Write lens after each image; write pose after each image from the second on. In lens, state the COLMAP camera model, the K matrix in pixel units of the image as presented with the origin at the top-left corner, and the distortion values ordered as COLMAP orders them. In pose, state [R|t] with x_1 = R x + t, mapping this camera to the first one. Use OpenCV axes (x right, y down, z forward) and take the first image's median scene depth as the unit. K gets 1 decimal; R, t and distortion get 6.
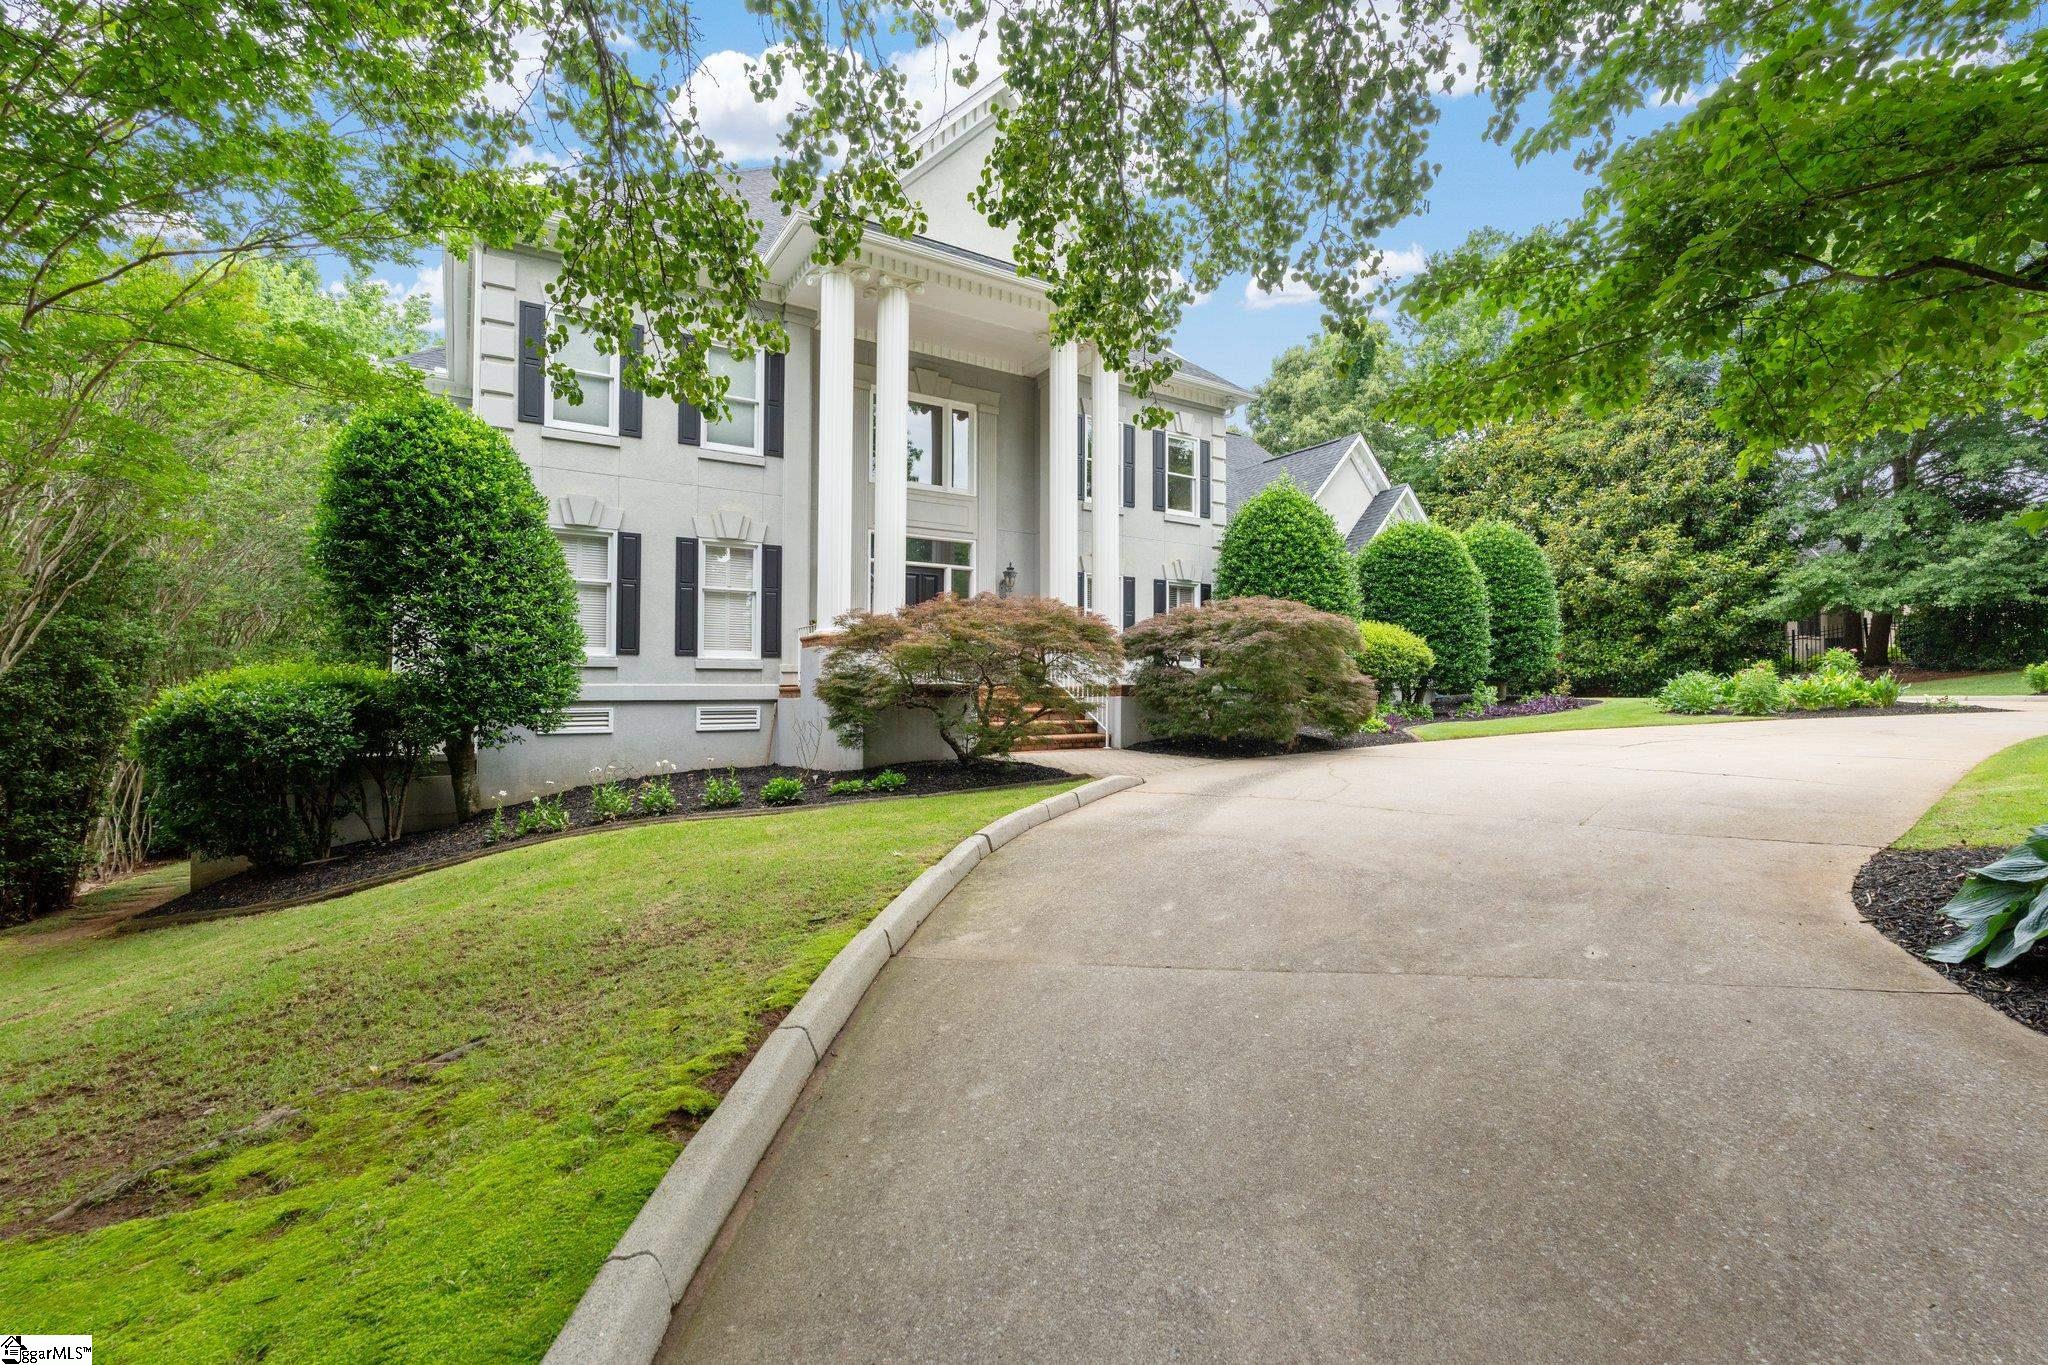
lens RADIAL K [[880.3, 0, 1023.7], [0, 880.3, 686.3], [0, 0, 1]] dist [-0.003297, -0.000263]
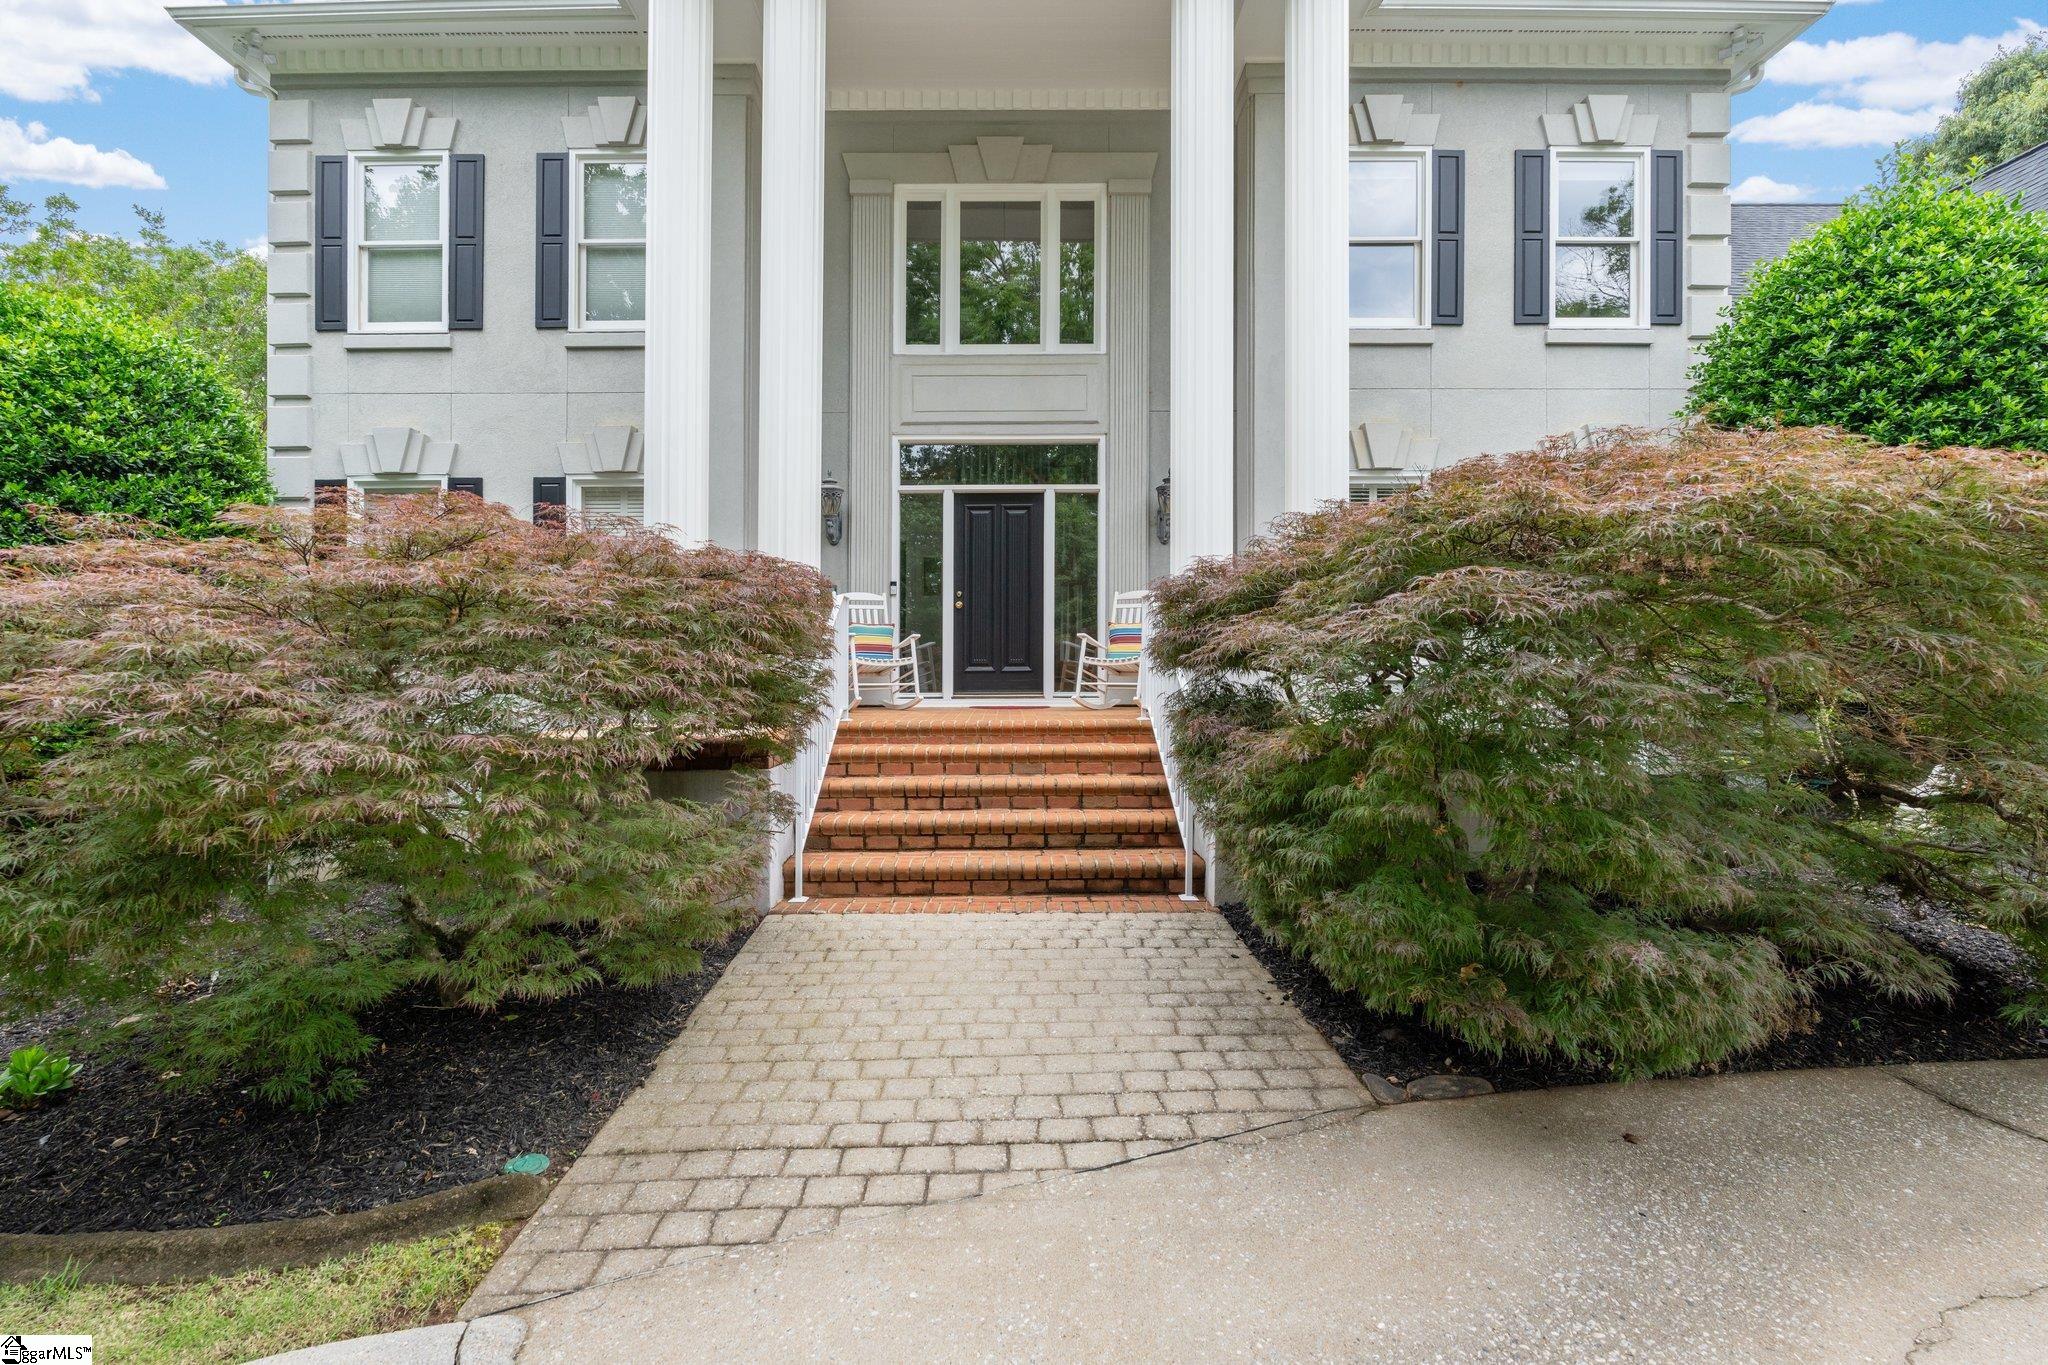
lens RADIAL K [[880.3, 0, 1023.2], [0, 880.3, 673.3], [0, 0, 1]] dist [-0.003297, -0.000263]
pose [[0.844509, 0.003492, -0.535530, 0.190641], [0.006851, 0.999826, 0.017322, -0.028244], [0.535497, -0.018297, 0.844339, 0.501676]]
